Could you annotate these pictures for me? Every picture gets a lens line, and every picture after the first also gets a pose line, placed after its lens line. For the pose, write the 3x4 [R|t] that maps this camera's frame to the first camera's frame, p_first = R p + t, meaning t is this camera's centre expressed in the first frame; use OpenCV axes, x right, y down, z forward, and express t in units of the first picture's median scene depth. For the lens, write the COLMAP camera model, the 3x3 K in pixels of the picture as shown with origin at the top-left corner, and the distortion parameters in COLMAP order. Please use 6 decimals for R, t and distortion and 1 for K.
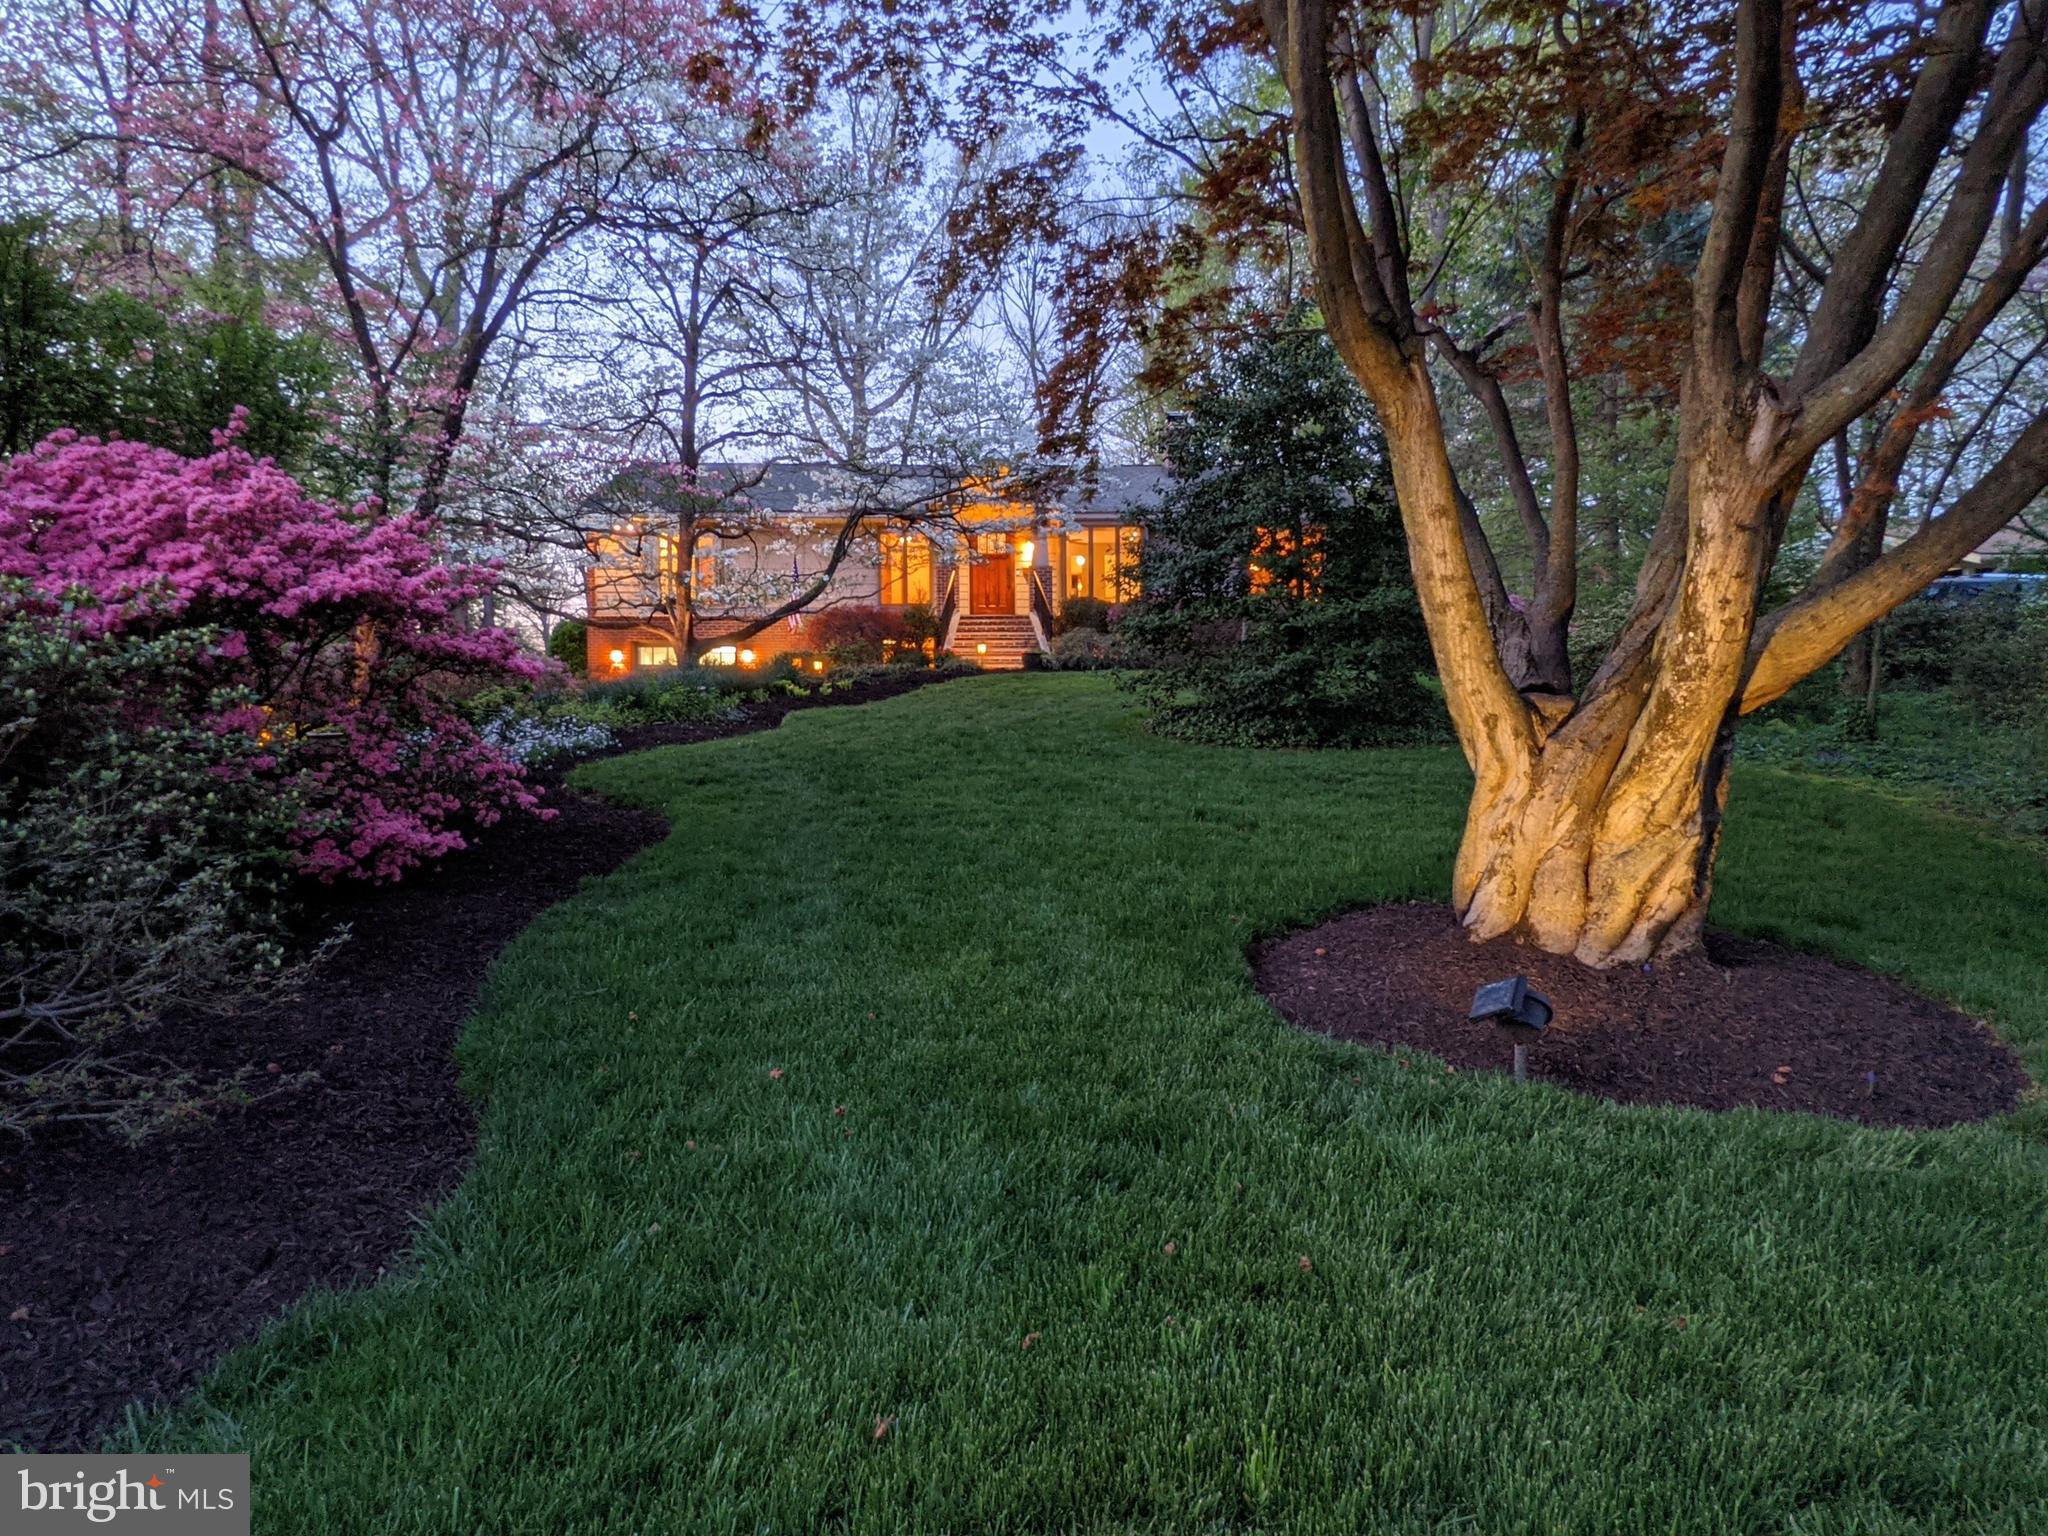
lens RADIAL K [[1146.0, 0, 1016.8], [0, 1146.0, 735.6], [0, 0, 1]] dist [-0.000291, -0.000095]
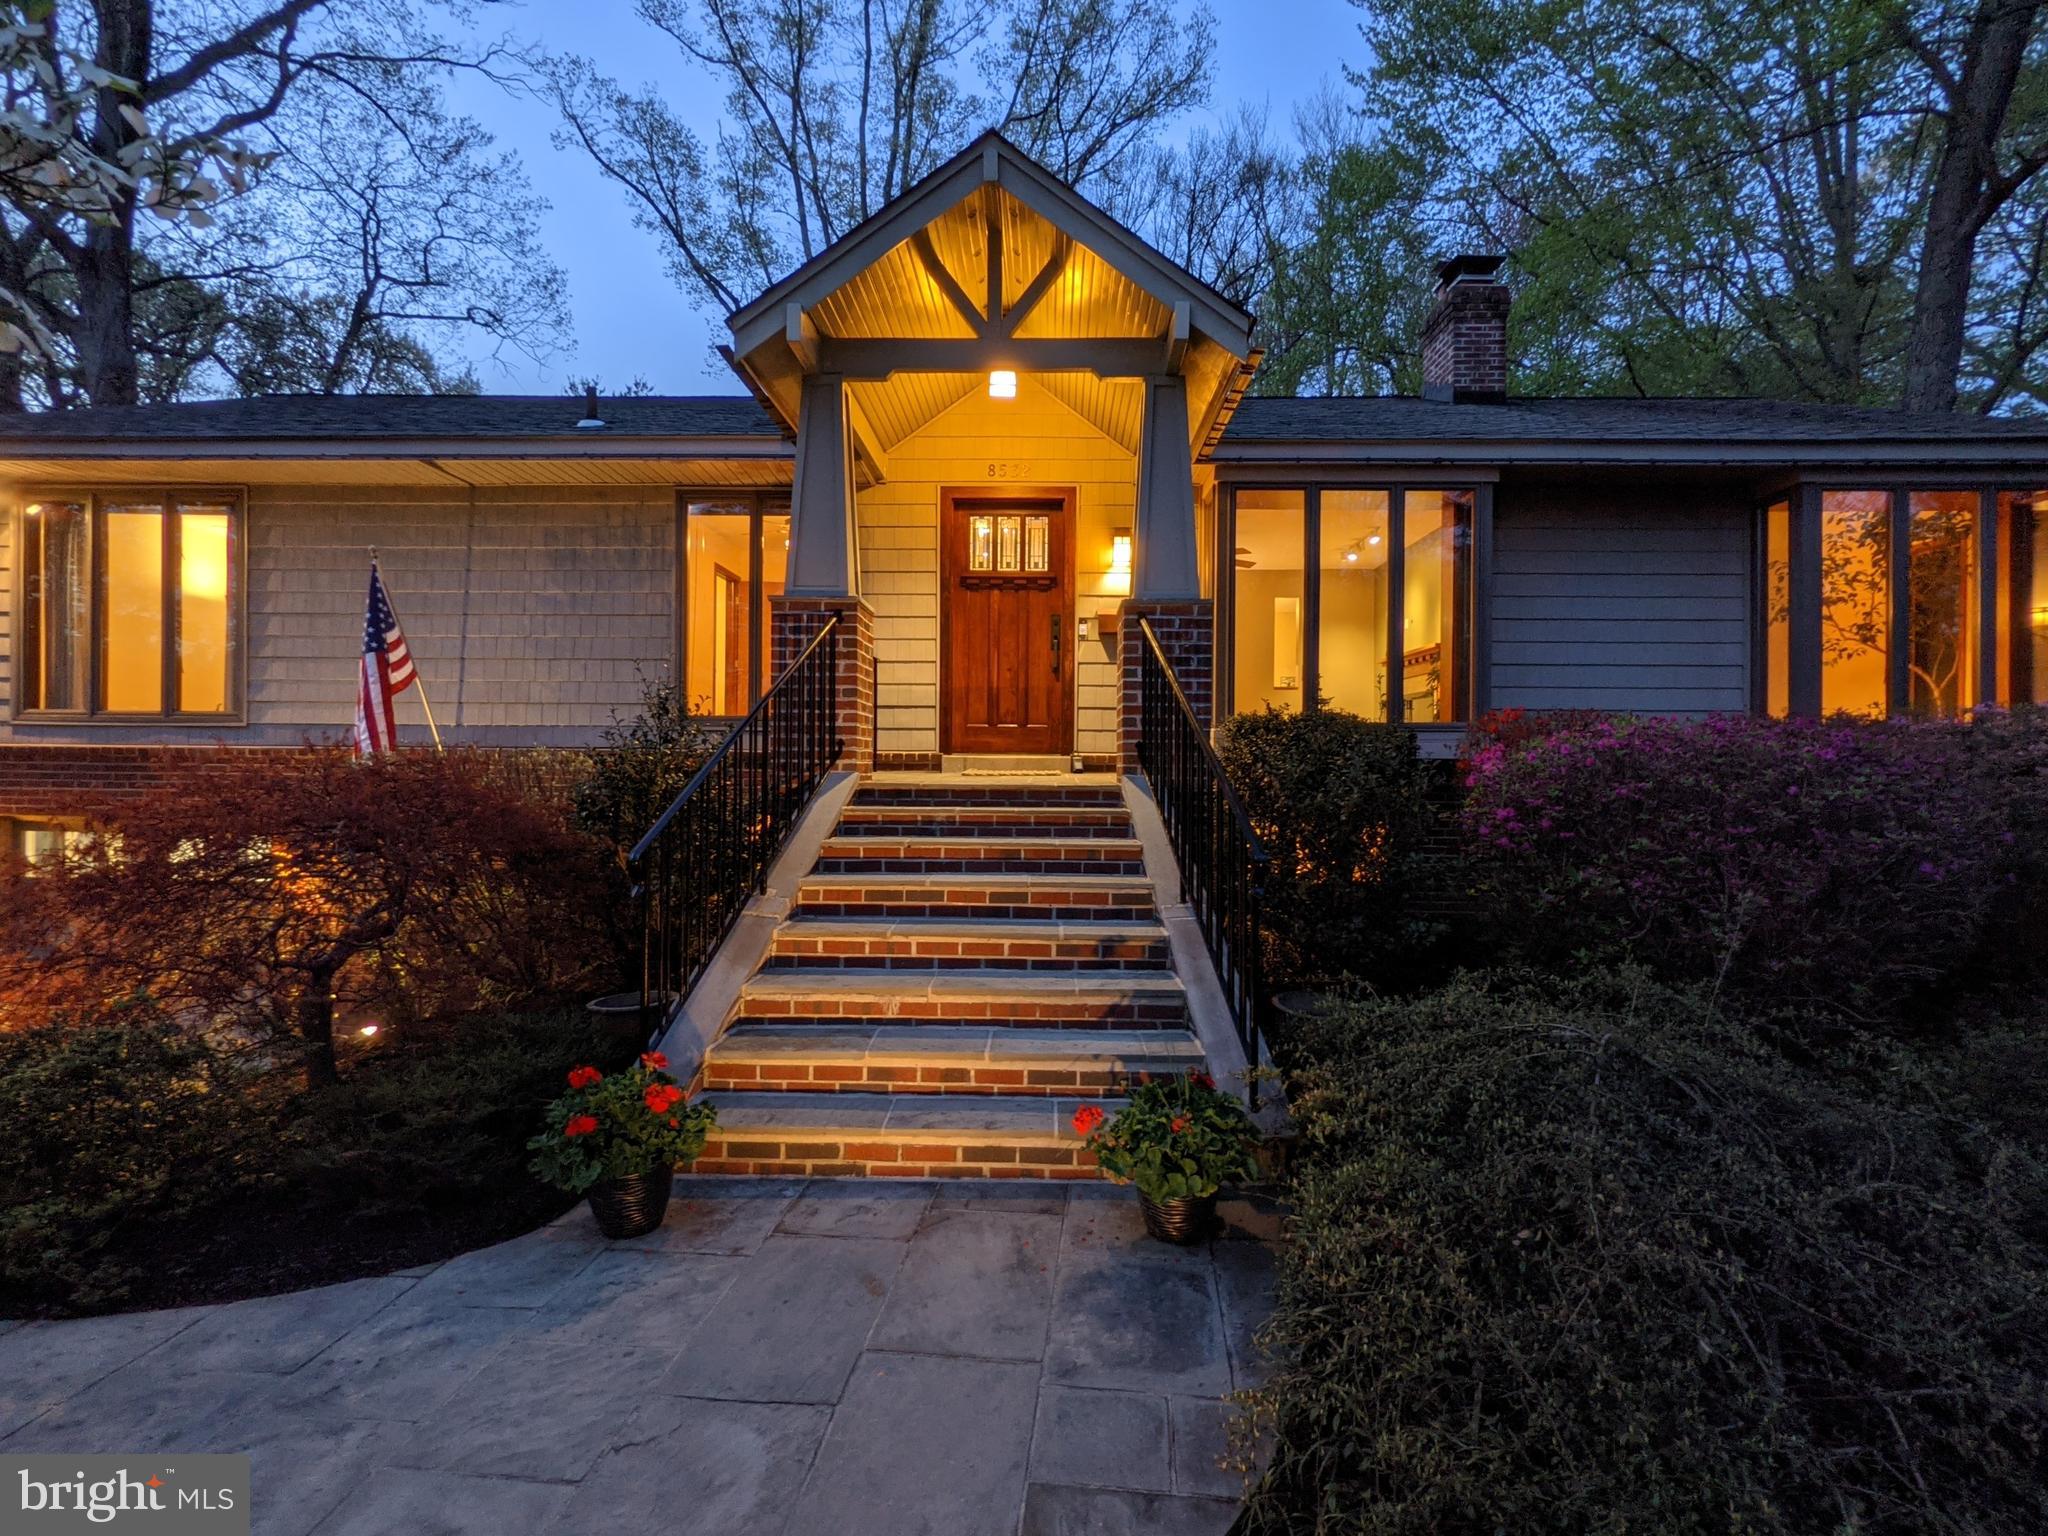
lens RADIAL K [[993.9, 0, 1028.9], [0, 993.9, 776.4], [0, 0, 1]] dist [0.000671, -0.000015]
pose [[0.998072, 0.015935, -0.059987, 0.002855], [-0.016396, 0.999840, -0.007197, -0.087186], [0.059863, 0.008167, 0.998173, 0.637693]]
